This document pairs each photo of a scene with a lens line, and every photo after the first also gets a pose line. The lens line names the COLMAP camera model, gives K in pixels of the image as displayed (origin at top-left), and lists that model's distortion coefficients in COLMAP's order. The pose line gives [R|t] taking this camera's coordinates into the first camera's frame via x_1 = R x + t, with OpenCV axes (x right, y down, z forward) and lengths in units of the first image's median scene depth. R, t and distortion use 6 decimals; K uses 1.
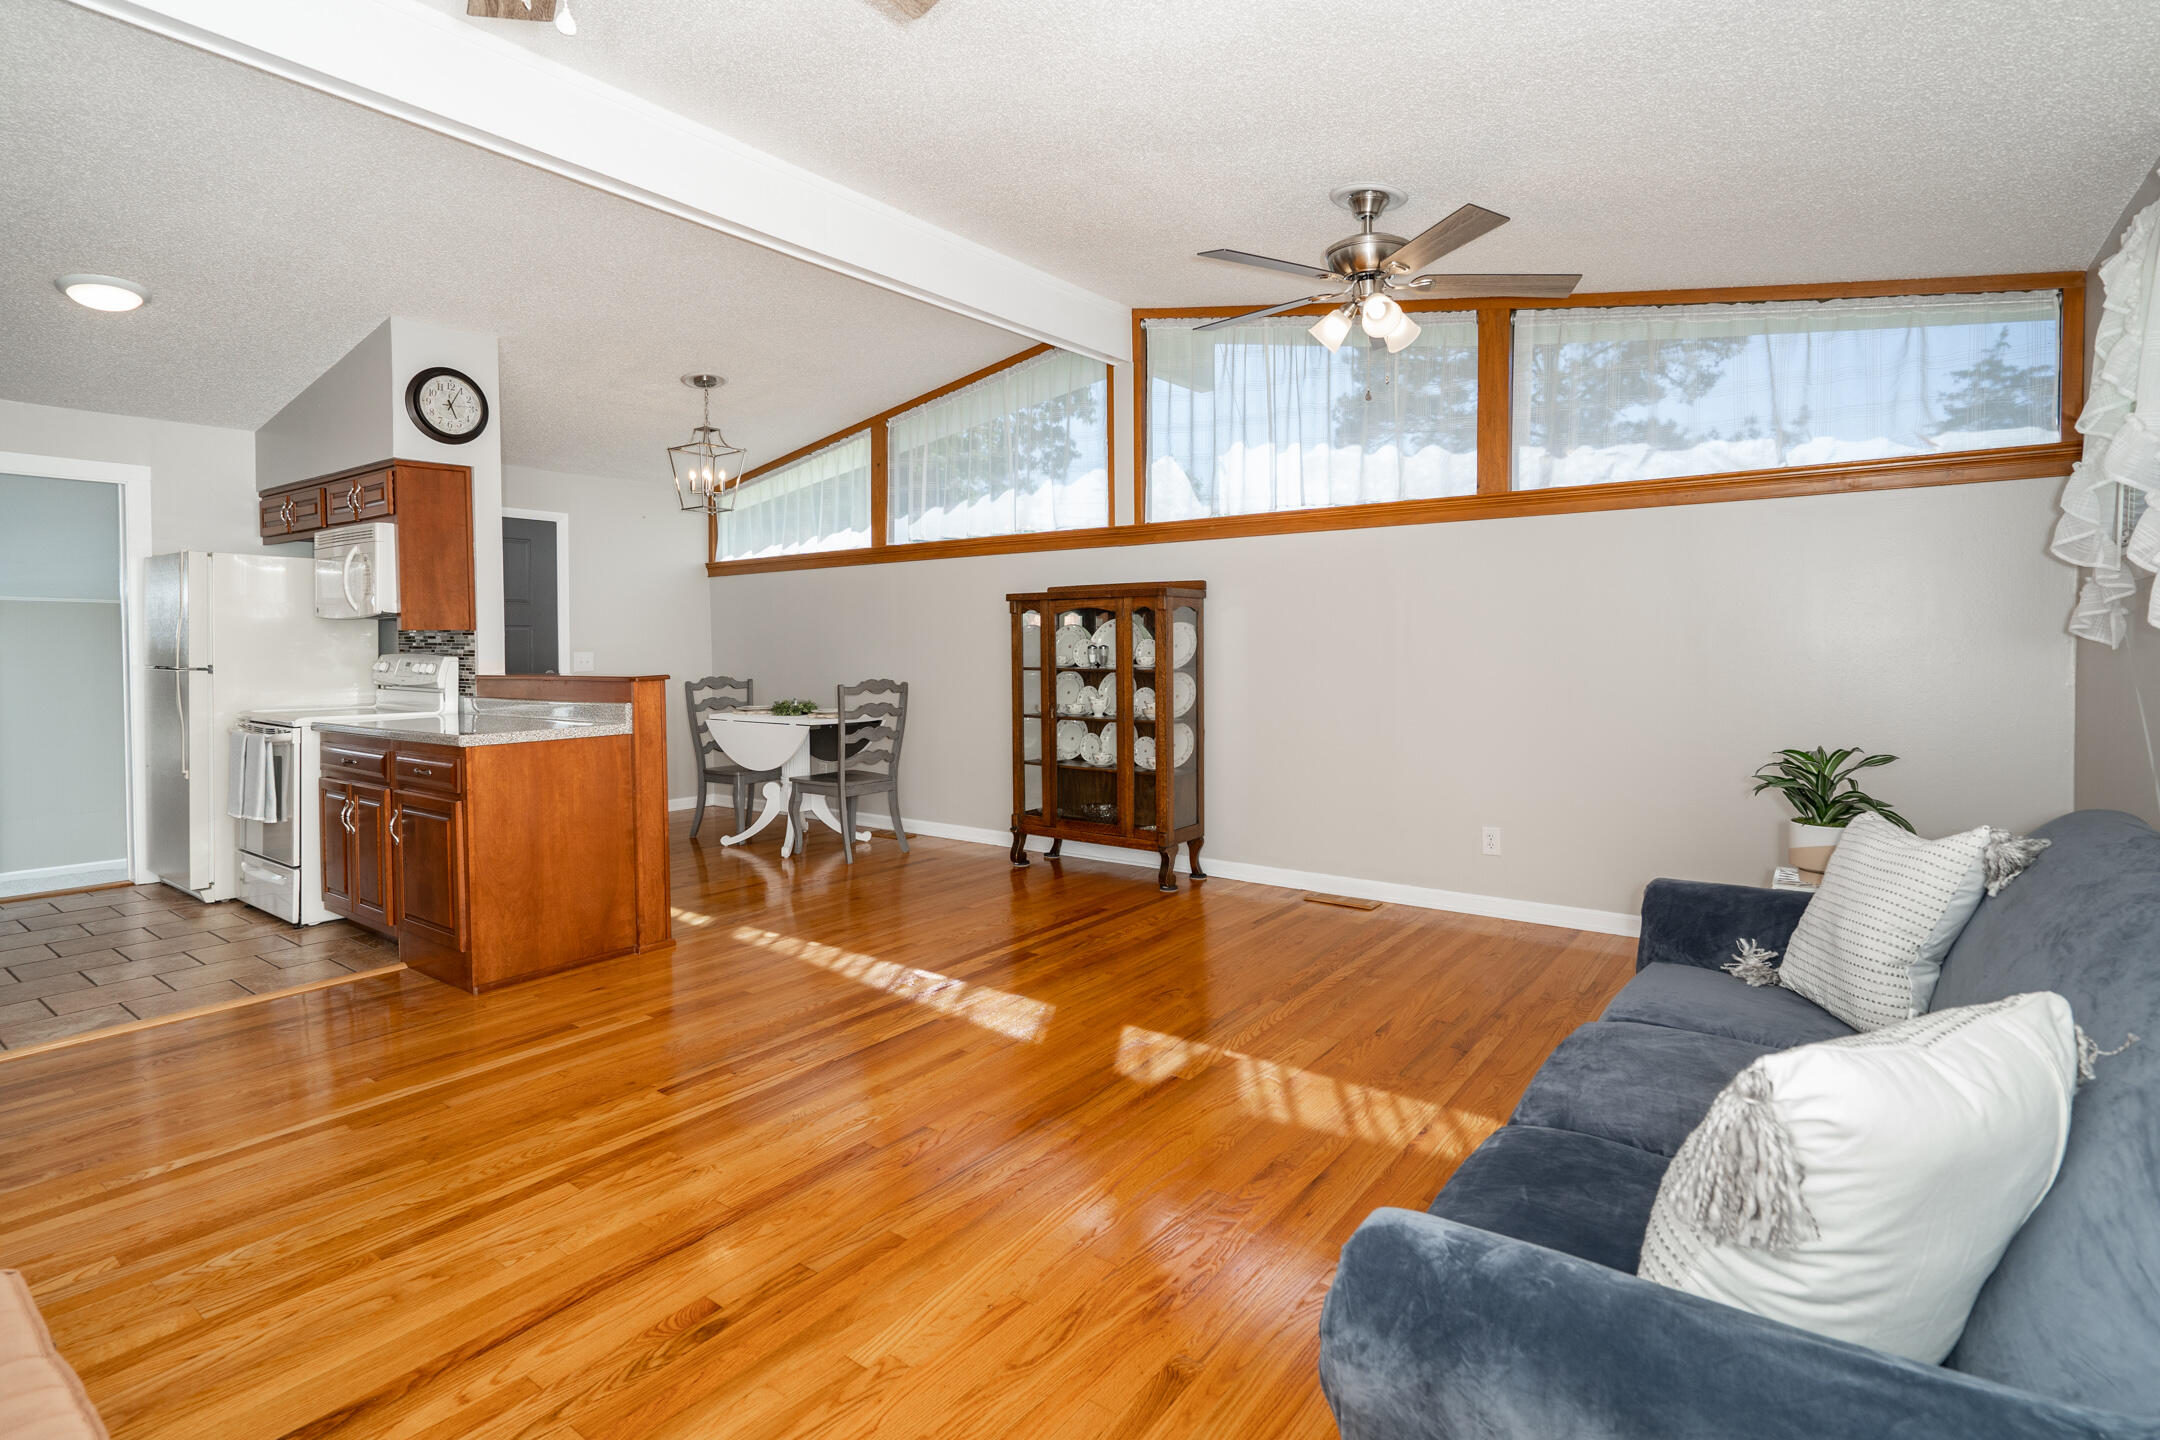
lens RADIAL K [[1038.8, 0, 1108.0], [0, 1038.8, 674.3], [0, 0, 1]] dist [-0.003638, -0.000385]
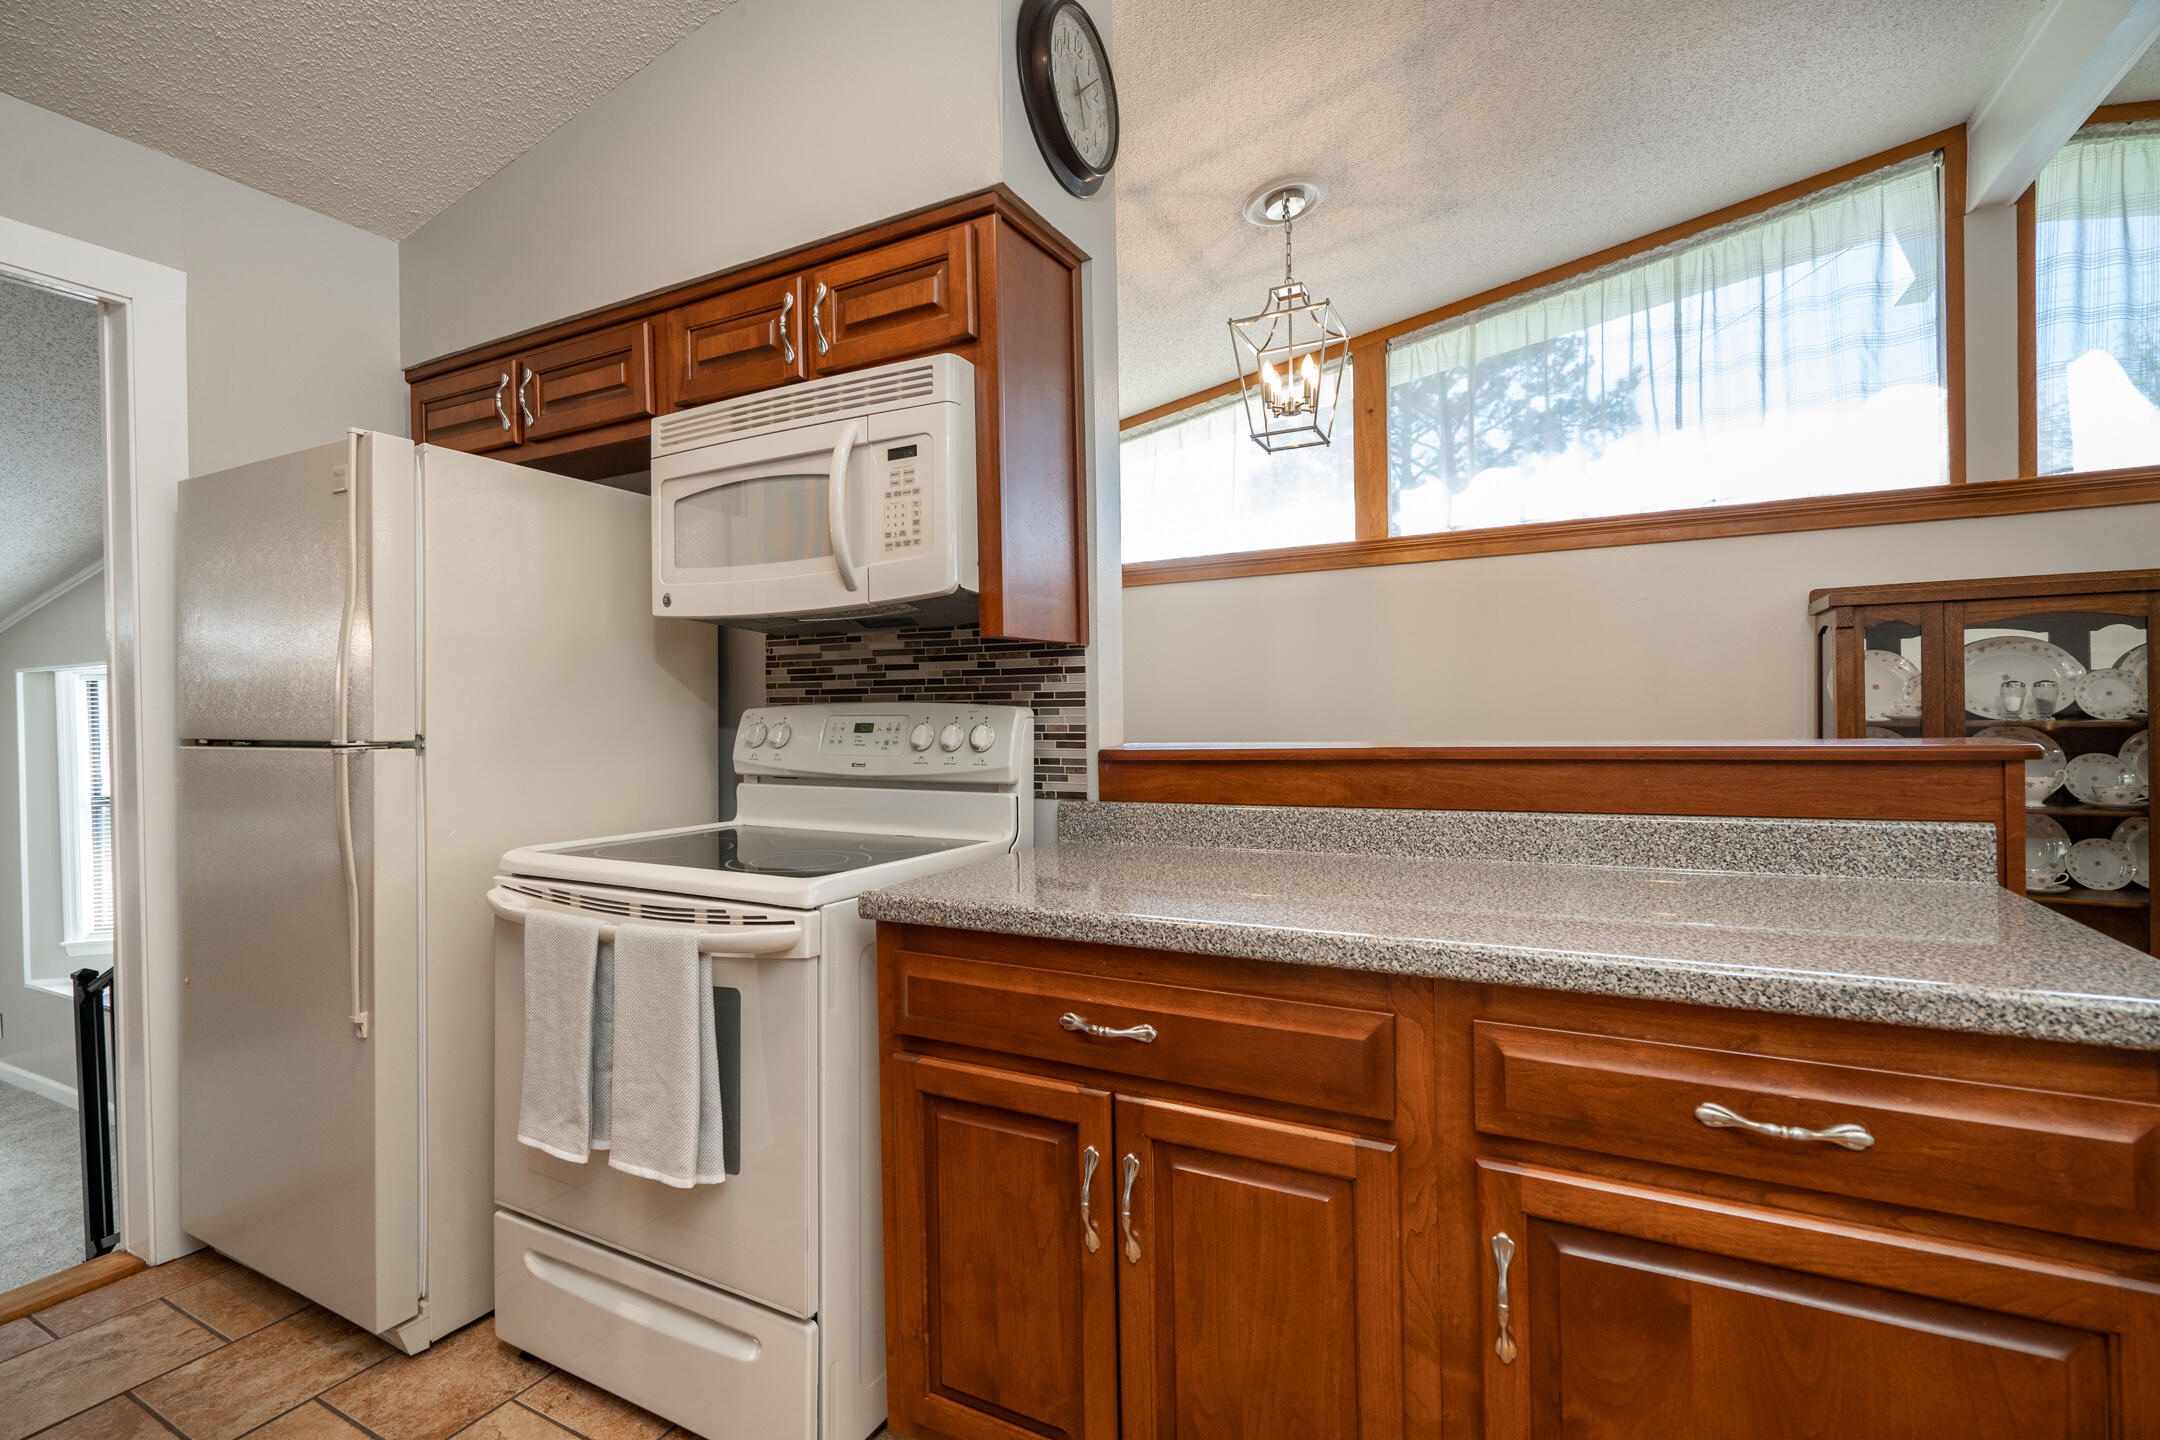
lens RADIAL K [[983.7, 0, 1080.0], [0, 983.7, 720.0], [0, 0, 1]] dist [-0.002115, -0.000497]
pose [[0.991726, -0.010063, 0.127978, -0.532761], [0.012209, 0.999797, -0.016000, -0.003935], [-0.127792, 0.017430, 0.991648, 0.481368]]
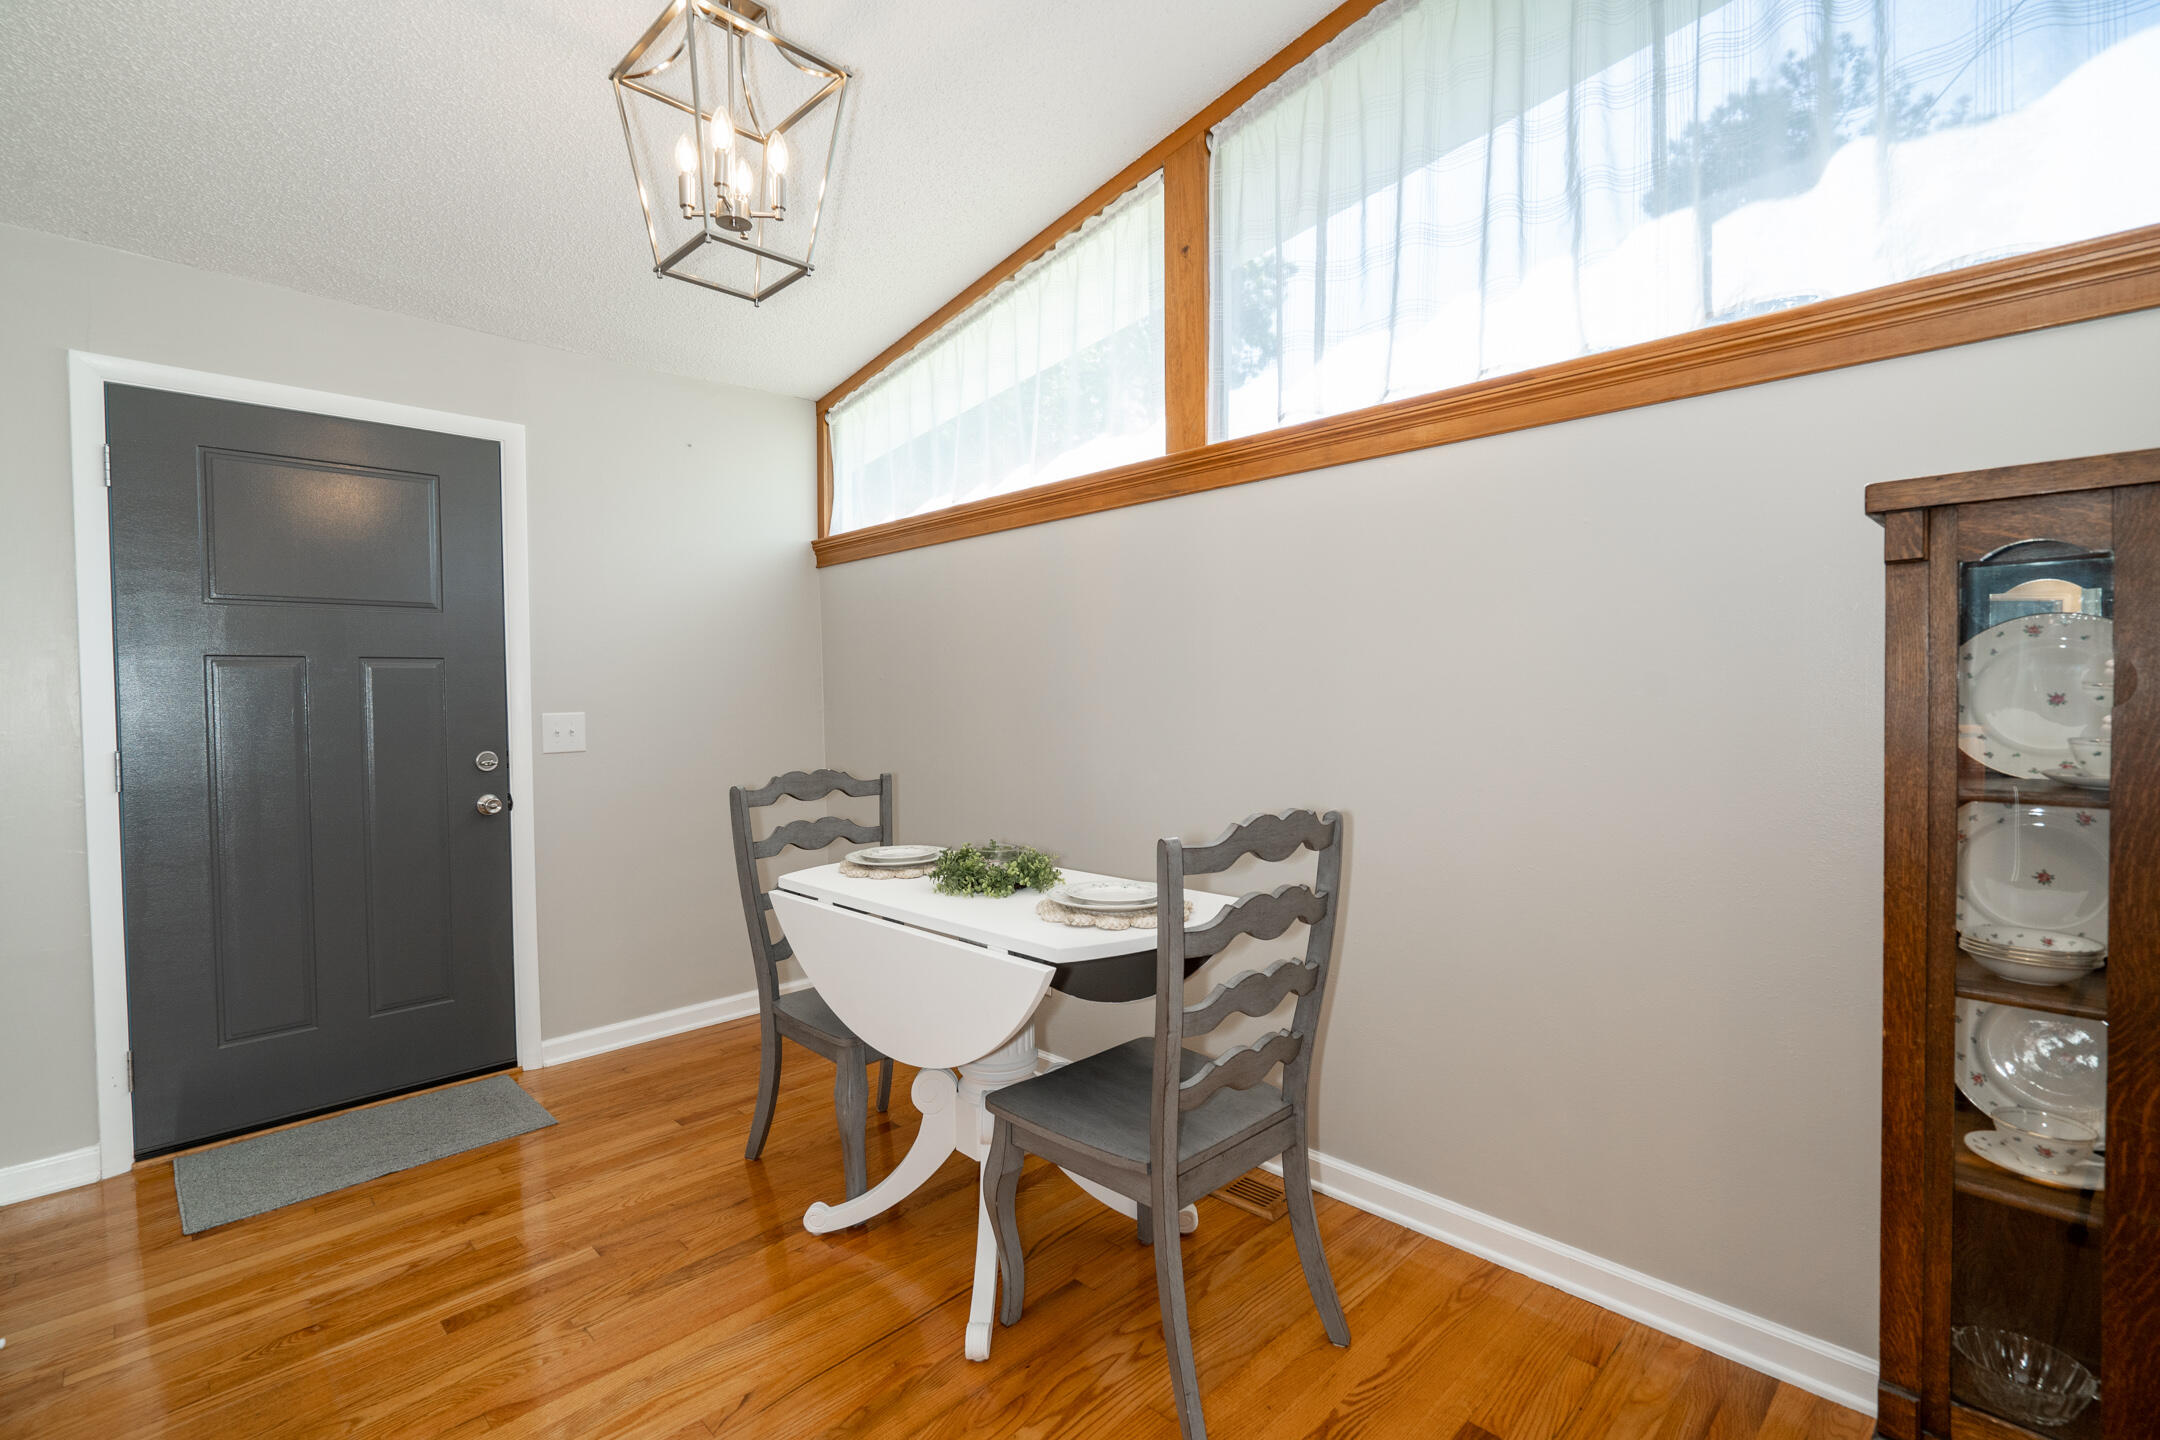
lens RADIAL K [[983.7, 0, 1080.0], [0, 983.7, 720.0], [0, 0, 1]] dist [-0.002115, -0.000497]
pose [[0.986846, -0.000721, -0.161661, -0.224848], [0.002049, 0.999965, 0.008050, -0.023639], [0.161650, -0.008276, 0.986813, 0.688229]]
